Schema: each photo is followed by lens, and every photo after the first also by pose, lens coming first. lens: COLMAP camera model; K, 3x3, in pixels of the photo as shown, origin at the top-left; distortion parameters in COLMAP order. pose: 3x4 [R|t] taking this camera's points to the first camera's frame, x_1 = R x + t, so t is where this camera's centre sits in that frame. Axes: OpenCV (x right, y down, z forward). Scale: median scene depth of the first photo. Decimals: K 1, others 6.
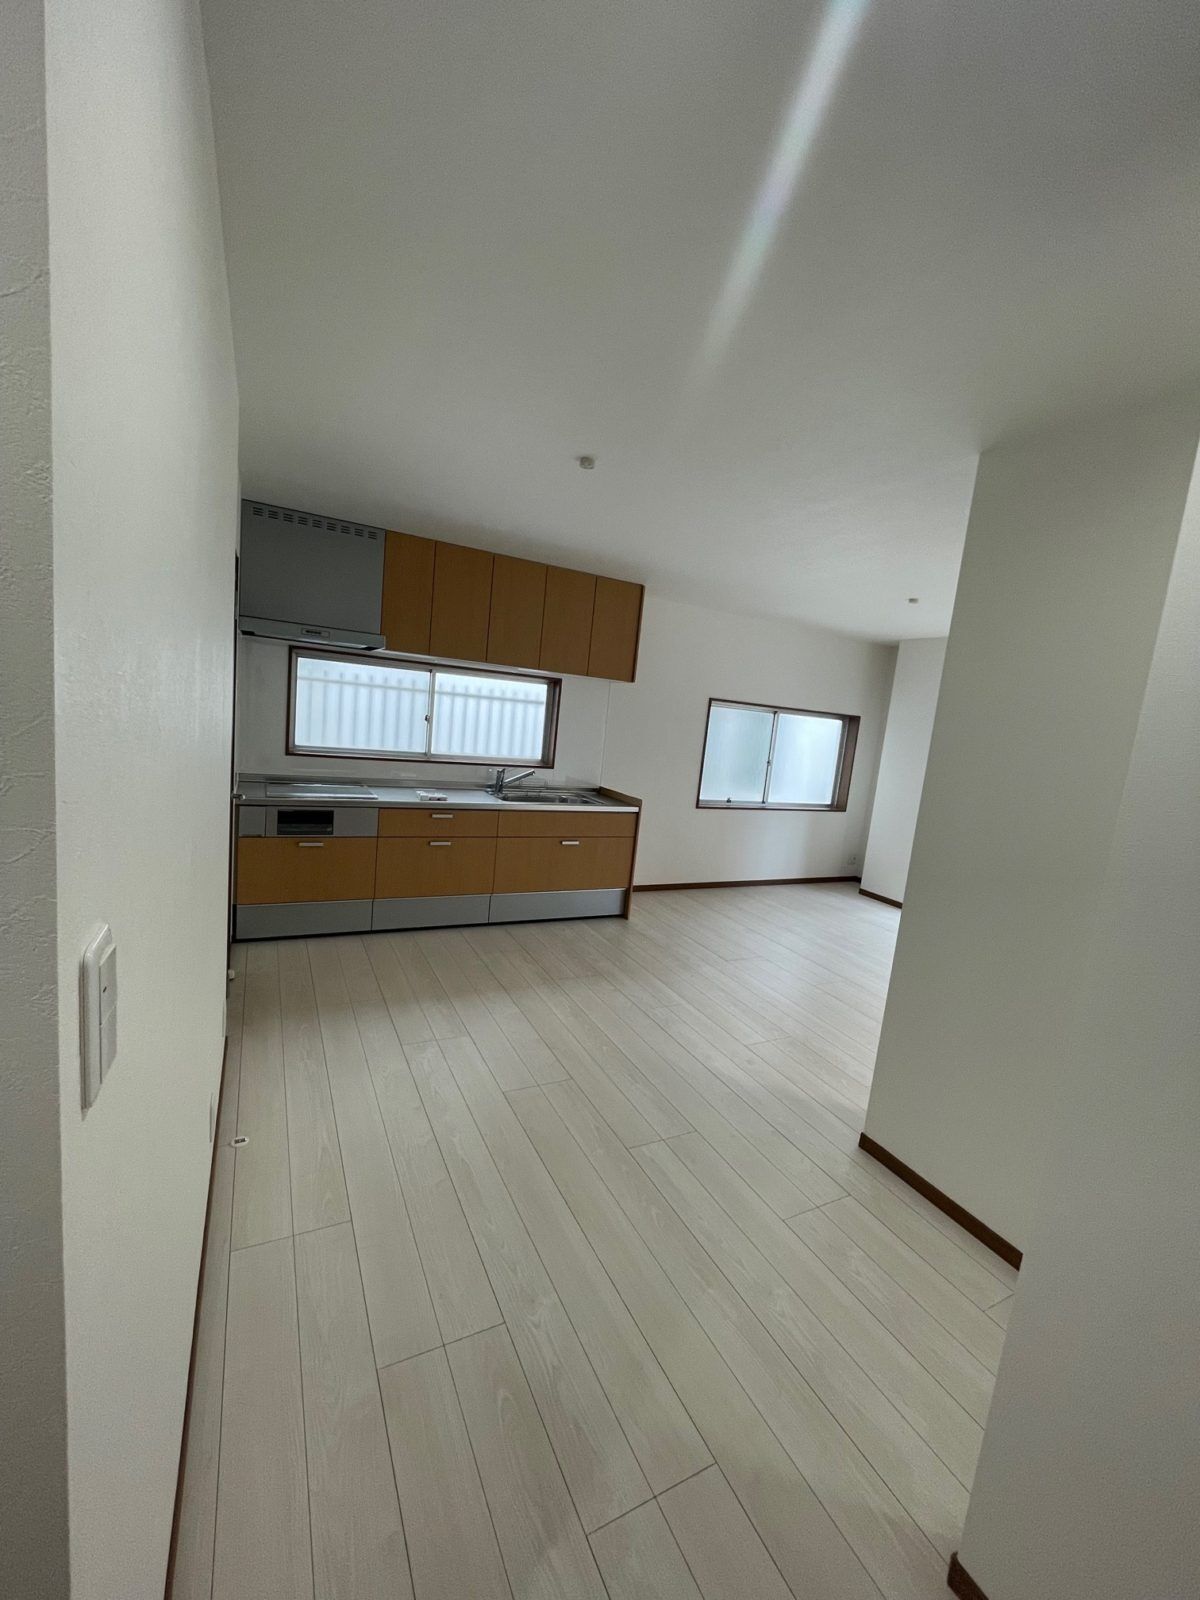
lens RADIAL K [[646.1, 0, 607.1], [0, 646.1, 798.5], [0, 0, 1]] dist [-0.007018, -0.000341]
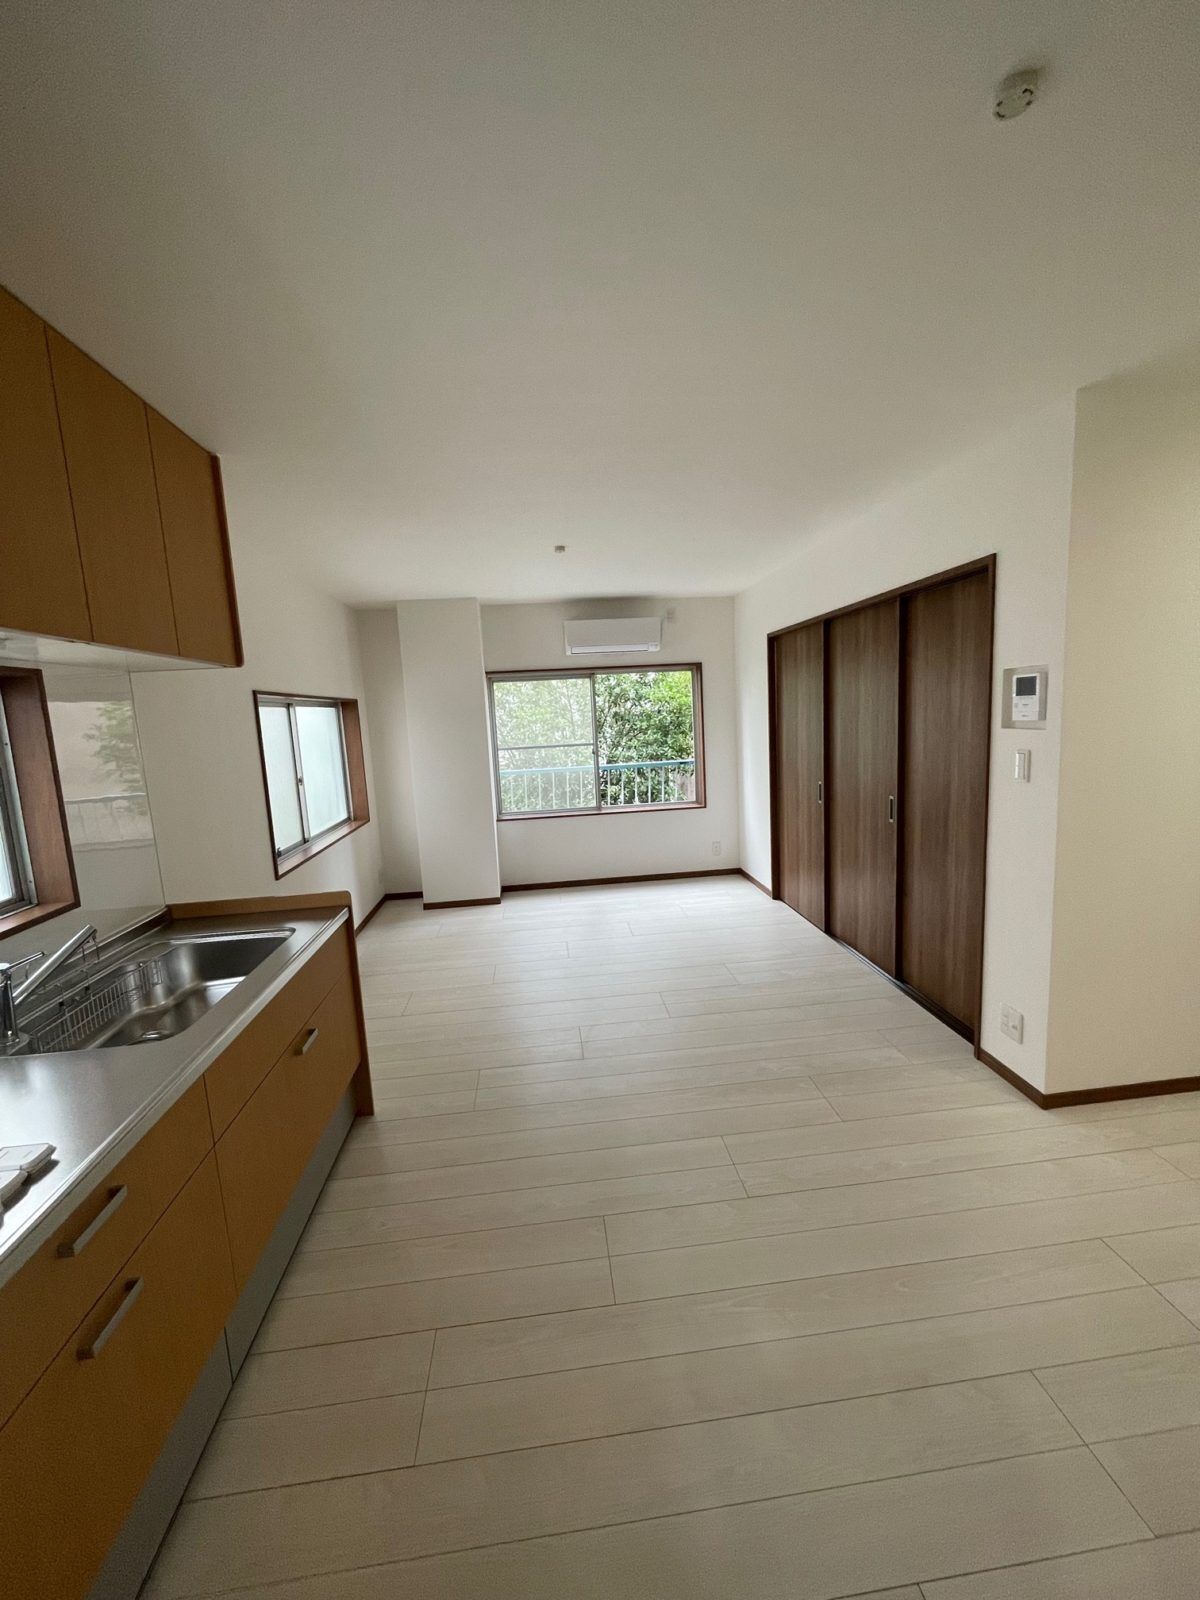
lens RADIAL K [[646.1, 0, 597.3], [0, 646.1, 802.0], [0, 0, 1]] dist [-0.007018, -0.000341]
pose [[0.376023, -0.251415, 0.891850, -0.261713], [0.220719, 0.959085, 0.177310, -0.095137], [-0.899939, 0.130176, 0.416130, 0.499114]]
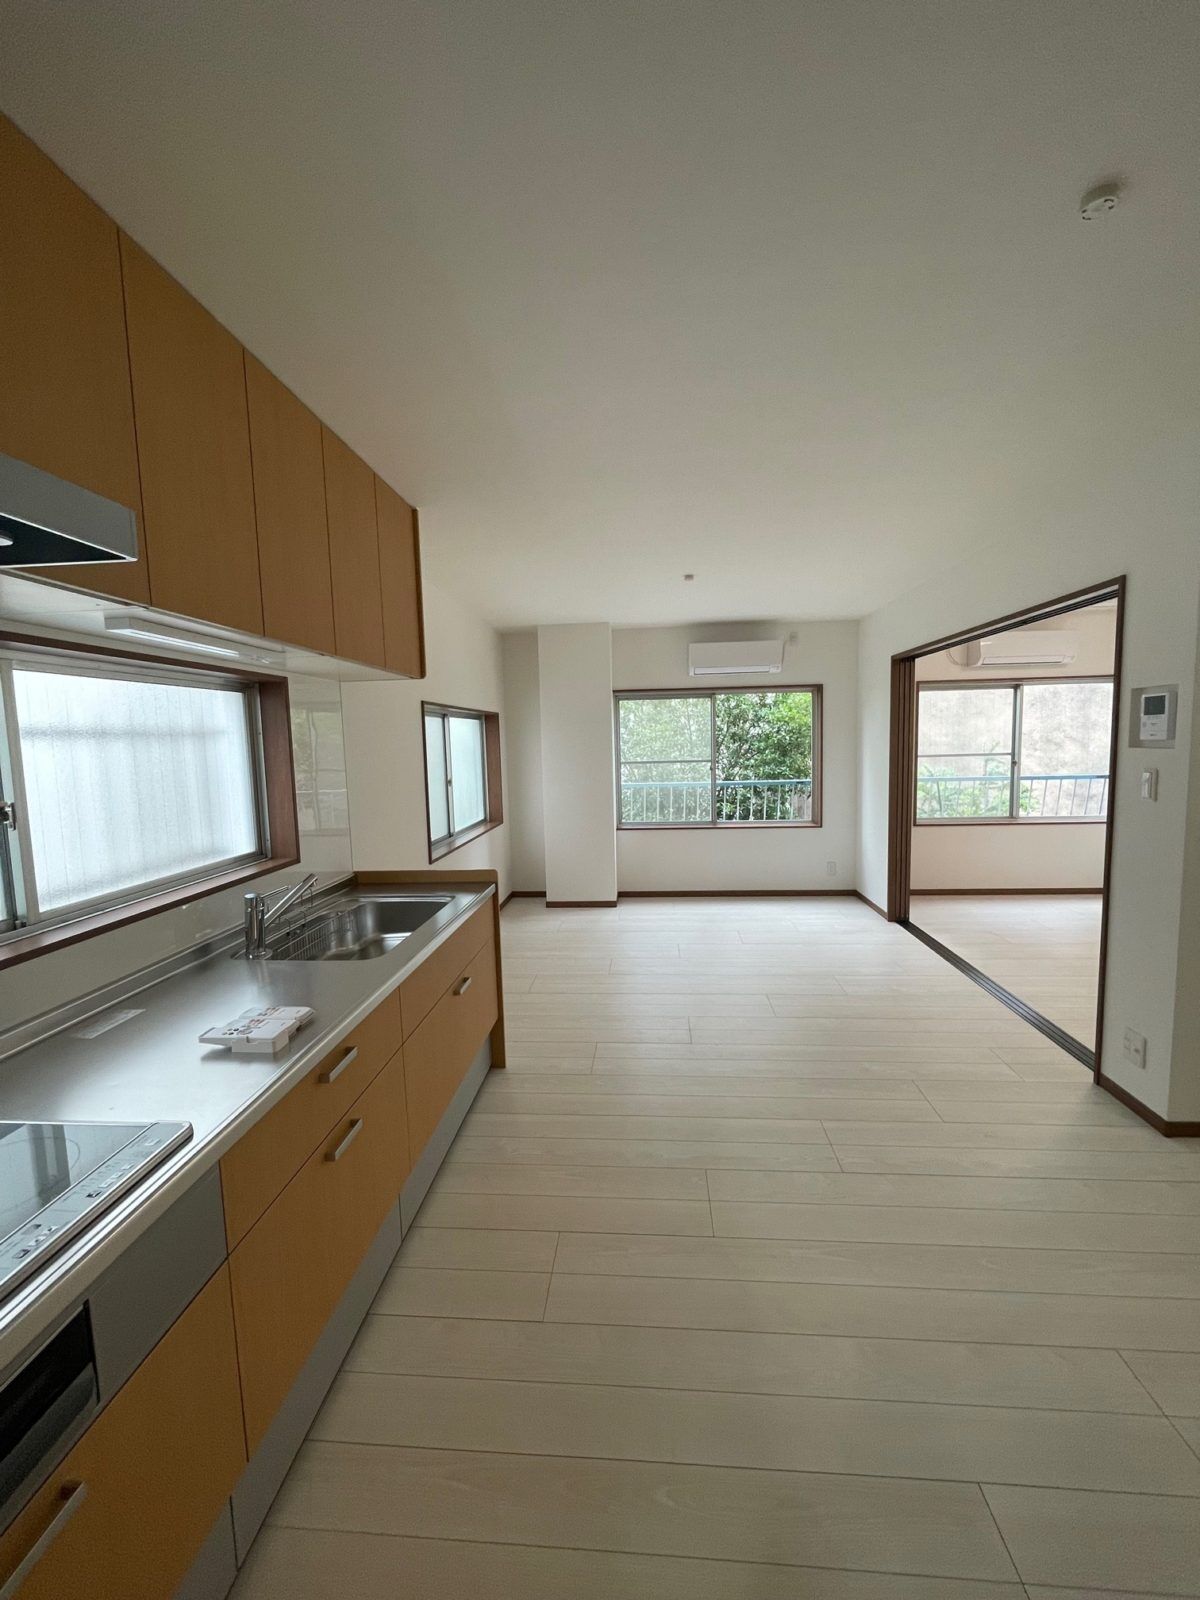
lens RADIAL K [[646.1, 0, 594.0], [0, 646.1, 801.2], [0, 0, 1]] dist [-0.007018, -0.000341]
pose [[0.540205, -0.198399, 0.817812, -0.317033], [0.201050, 0.974097, 0.103510, -0.087508], [-0.817165, 0.108504, 0.566100, 0.481080]]
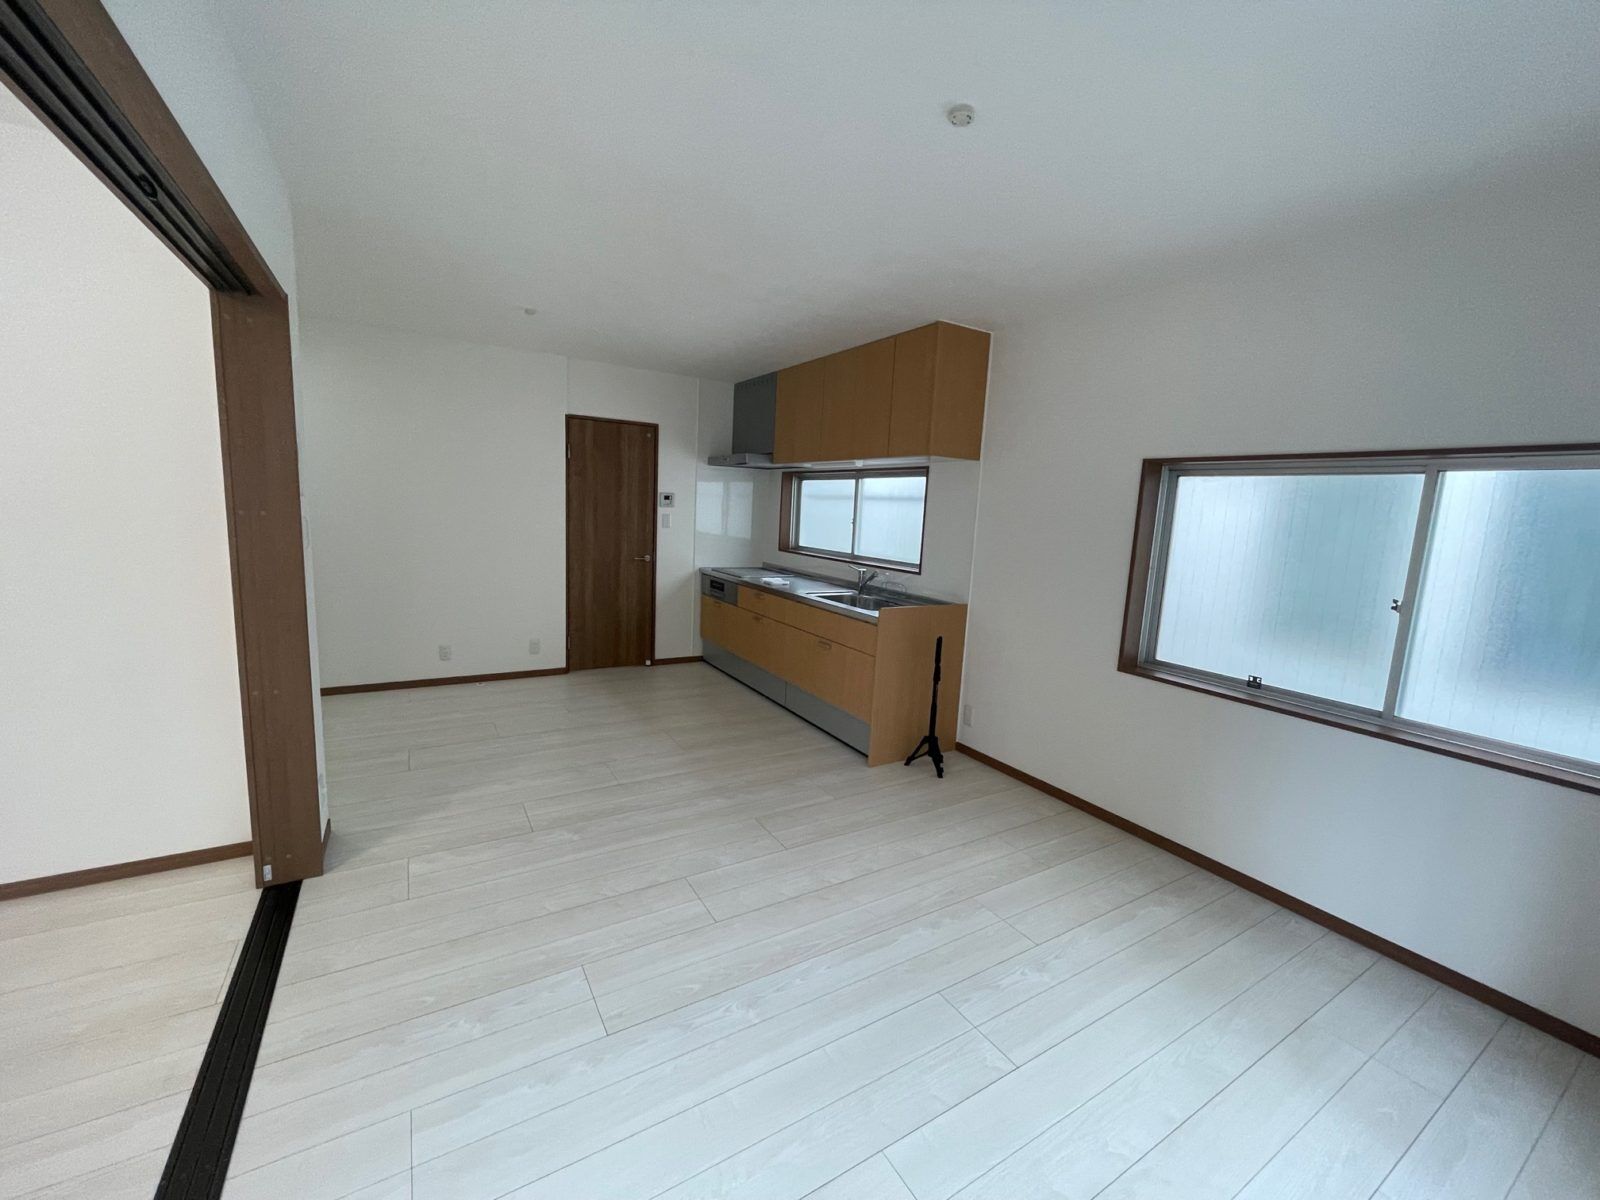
lens RADIAL K [[646.1, 0, 808.7], [0, 646.1, 596.9], [0, 0, 1]] dist [-0.007018, -0.000341]
pose [[0.050900, 0.047992, -0.997550, 0.665204], [-0.161424, 0.986106, 0.039205, -0.025282], [0.985572, 0.159033, 0.057940, 0.722317]]
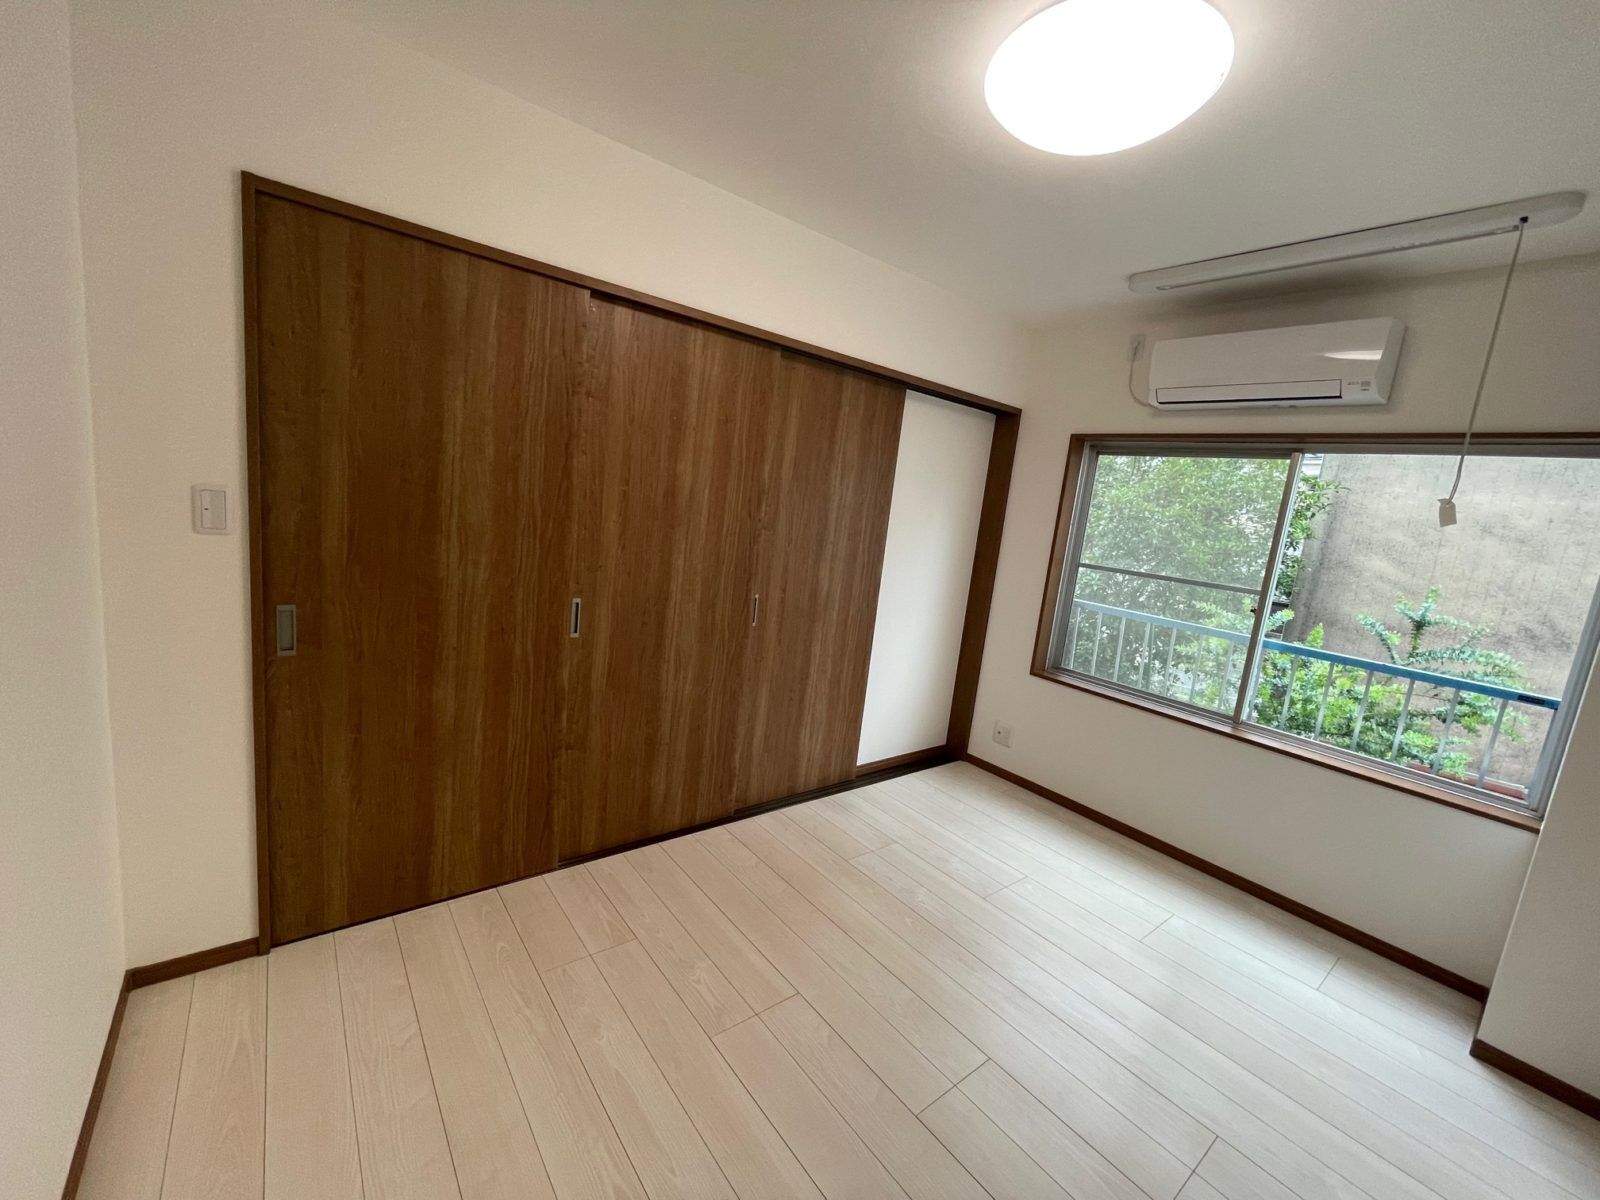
lens RADIAL K [[646.1, 0, 794.7], [0, 646.1, 597.9], [0, 0, 1]] dist [-0.007018, -0.000341]
pose [[0.983769, -0.025692, 0.177590, 0.444568], [0.019171, 0.999081, 0.038339, 0.054785], [-0.178412, -0.034312, 0.983357, 0.080789]]
